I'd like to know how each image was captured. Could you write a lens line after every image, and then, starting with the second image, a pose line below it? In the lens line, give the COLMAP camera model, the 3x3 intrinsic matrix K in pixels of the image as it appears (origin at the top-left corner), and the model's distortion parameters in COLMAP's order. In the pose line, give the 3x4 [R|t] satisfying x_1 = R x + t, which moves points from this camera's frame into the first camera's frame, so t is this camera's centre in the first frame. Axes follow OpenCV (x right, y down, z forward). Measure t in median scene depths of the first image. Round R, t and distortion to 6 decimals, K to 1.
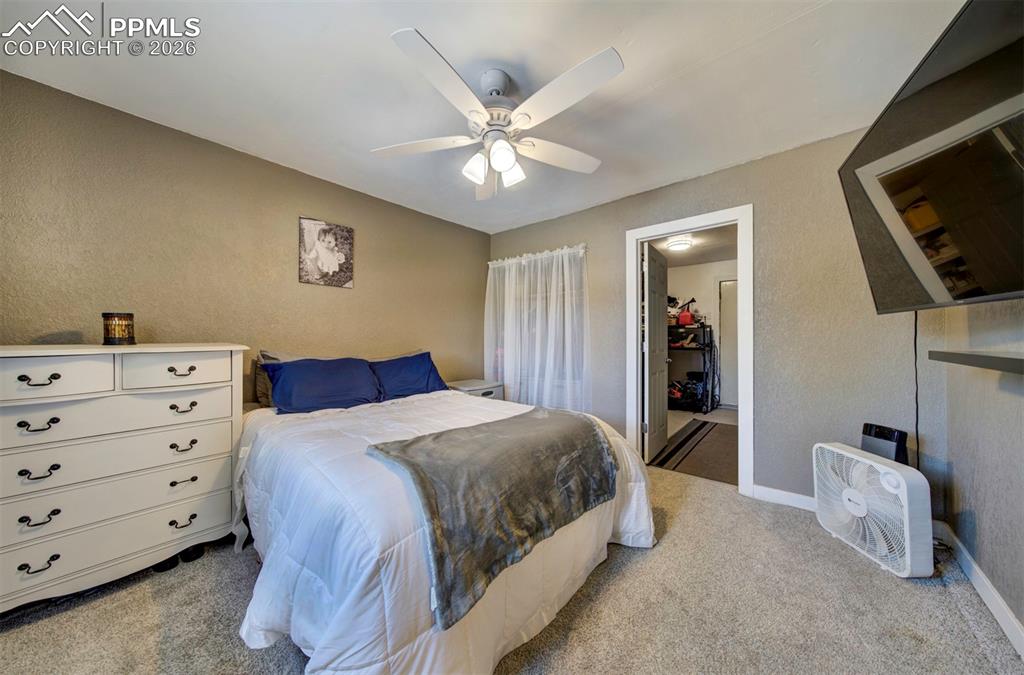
lens RADIAL K [[342.3, 0, 512.0], [0, 342.3, 337.5], [0, 0, 1]] dist [0.000505, 0.000023]
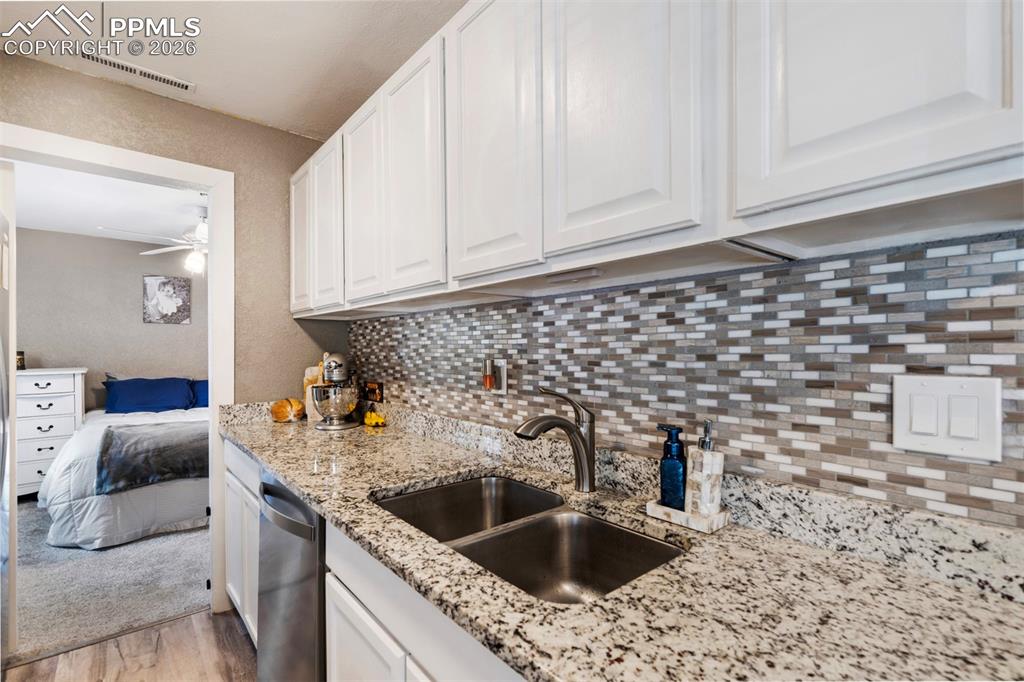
lens RADIAL K [[464.0, 0, 511.4], [0, 464.0, 353.1], [0, 0, 1]] dist [-0.004187, -0.000563]
pose [[0.986661, -0.007622, -0.162612, 1.277726], [0.008929, 0.999933, 0.007311, -0.044742], [0.162545, -0.008666, 0.986663, -0.669994]]
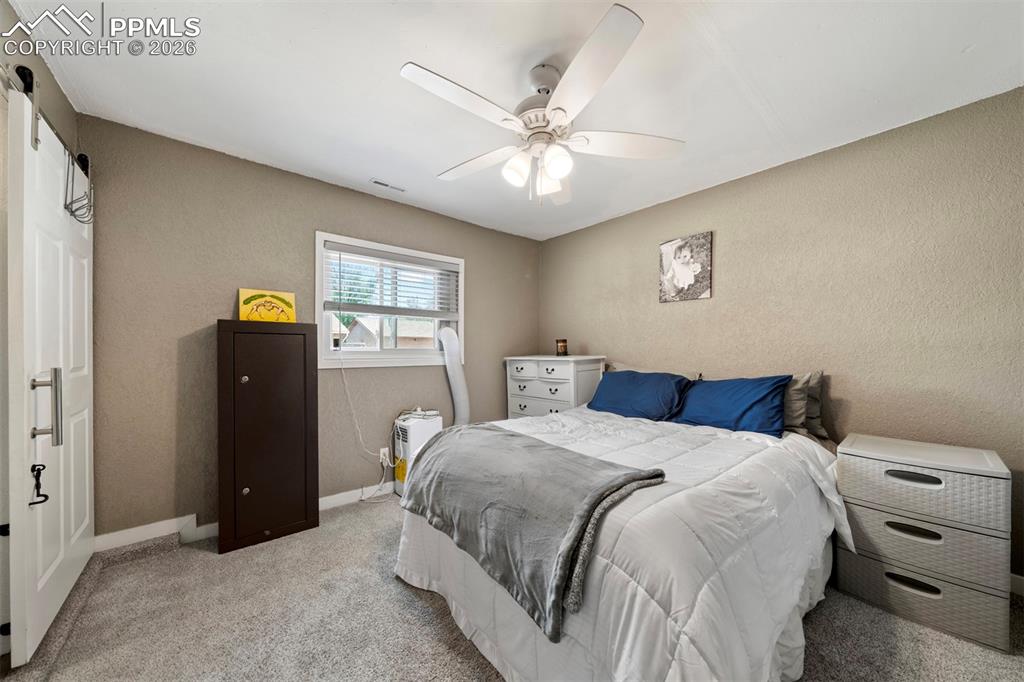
lens RADIAL K [[354.1, 0, 509.3], [0, 354.1, 350.9], [0, 0, 1]] dist [0.000075, -0.000005]
pose [[-0.169368, 0.000452, -0.985553, 0.675730], [0.002135, 0.999998, 0.000092, -0.005995], [0.985551, -0.002089, -0.169369, 0.793026]]
